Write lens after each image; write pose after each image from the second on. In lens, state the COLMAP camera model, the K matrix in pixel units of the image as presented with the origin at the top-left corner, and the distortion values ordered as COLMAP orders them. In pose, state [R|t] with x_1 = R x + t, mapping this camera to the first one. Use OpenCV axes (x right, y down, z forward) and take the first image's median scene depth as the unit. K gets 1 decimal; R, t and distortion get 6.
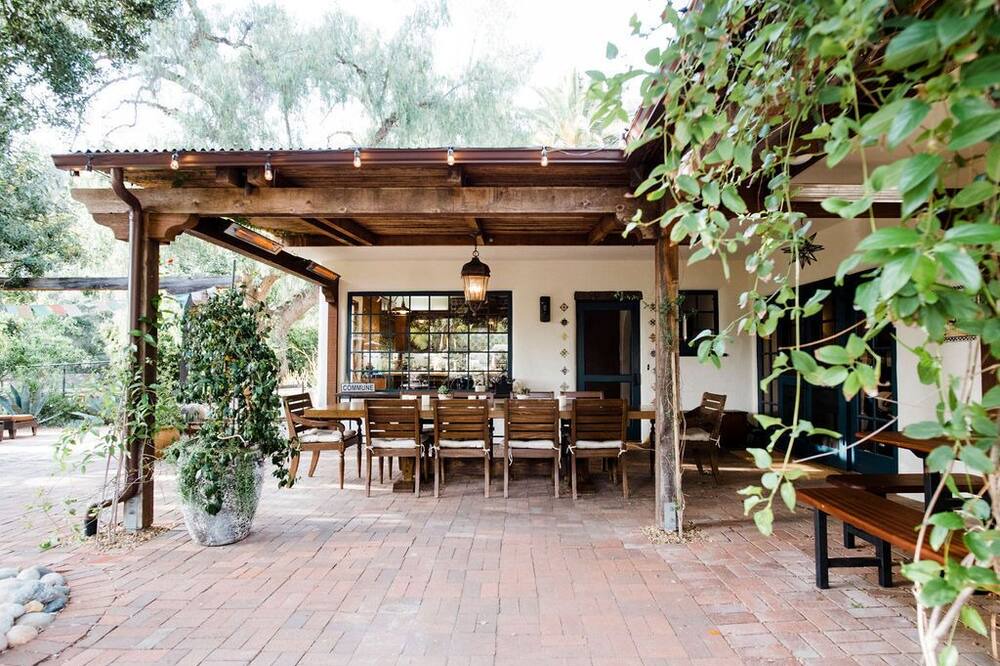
lens RADIAL K [[579.0, 0, 503.4], [0, 579.0, 337.0], [0, 0, 1]] dist [-0.029924, -0.001009]
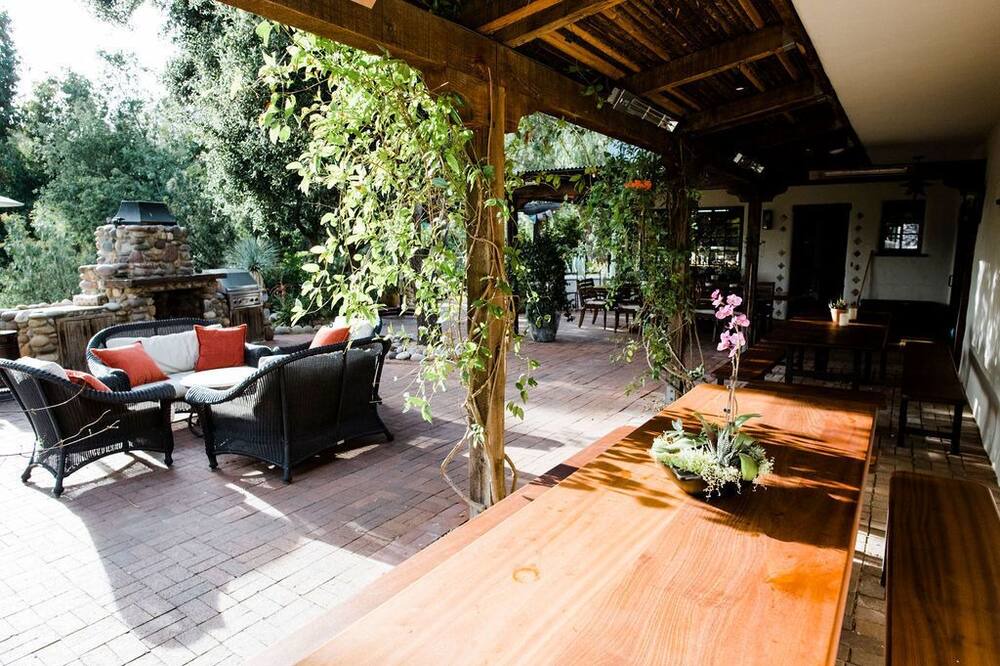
lens RADIAL K [[579.0, 0, 502.2], [0, 579.0, 332.9], [0, 0, 1]] dist [-0.029924, -0.001009]
pose [[0.835504, 0.077421, -0.544003, 0.414337], [0.031614, 0.981611, 0.188254, -0.083301], [0.548574, -0.174485, 0.817693, -0.651192]]
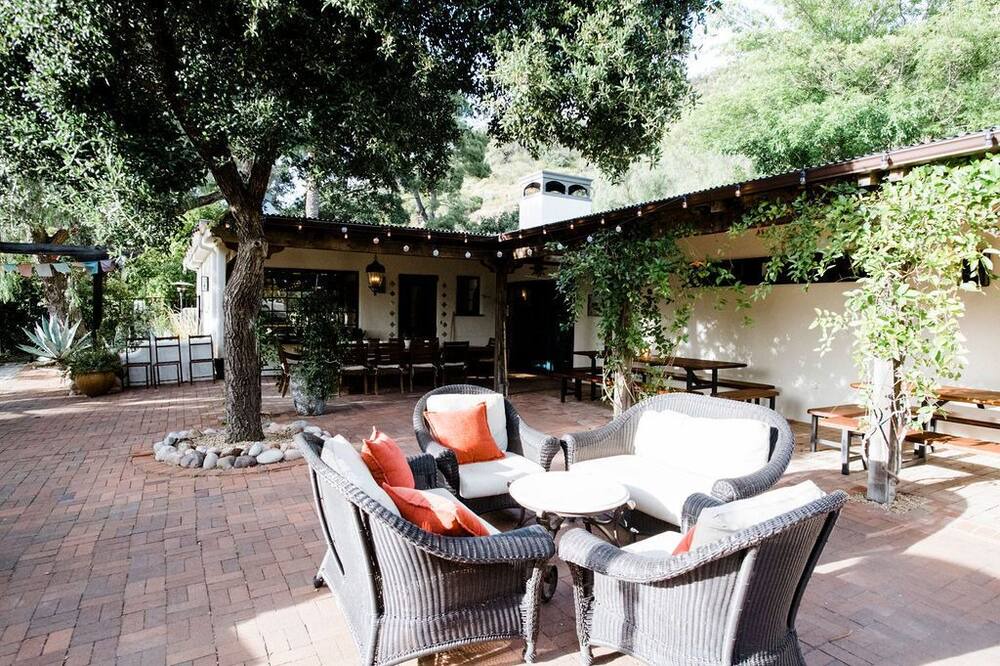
lens RADIAL K [[579.0, 0, 497.4], [0, 579.0, 333.4], [0, 0, 1]] dist [-0.029924, -0.001009]
pose [[0.859203, -0.007756, 0.511576, -0.615422], [-0.039131, 0.995960, 0.080822, -0.075940], [-0.510136, -0.089461, 0.855428, -0.666386]]
